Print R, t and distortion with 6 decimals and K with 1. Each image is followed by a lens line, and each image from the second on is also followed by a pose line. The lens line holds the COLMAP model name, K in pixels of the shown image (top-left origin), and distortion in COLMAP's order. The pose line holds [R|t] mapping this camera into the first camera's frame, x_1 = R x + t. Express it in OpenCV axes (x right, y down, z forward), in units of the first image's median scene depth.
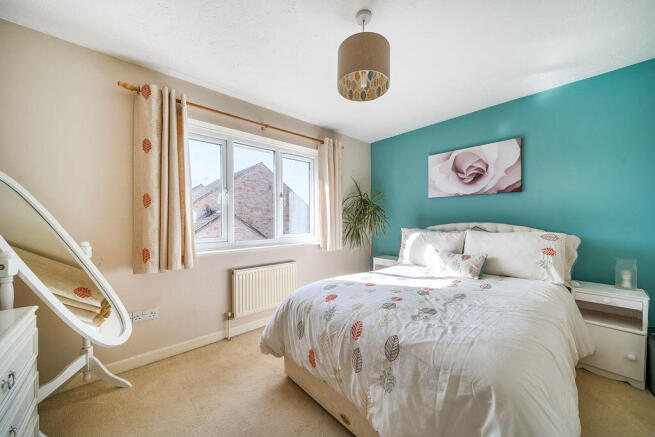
lens RADIAL K [[234.7, 0, 327.5], [0, 234.7, 218.5], [0, 0, 1]] dist [-0.000267, -0.000047]
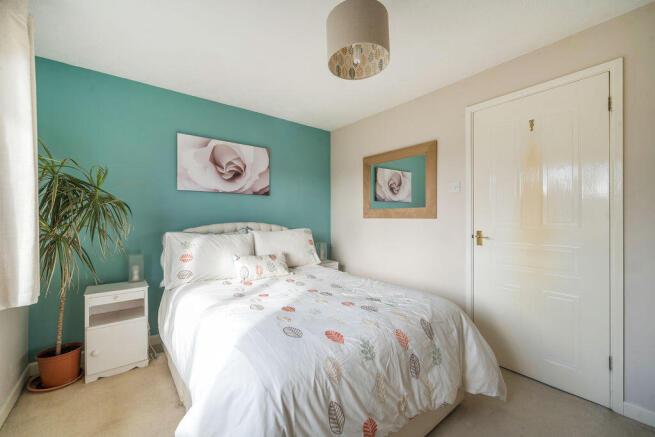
lens RADIAL K [[271.2, 0, 328.8], [0, 271.2, 202.7], [0, 0, 1]] dist [0.000317, 0.000032]
pose [[0.052030, 0.064079, 0.996588, -0.461976], [0.000045, 0.997939, -0.064168, 0.007757], [-0.998646, 0.003384, 0.051920, 0.586518]]
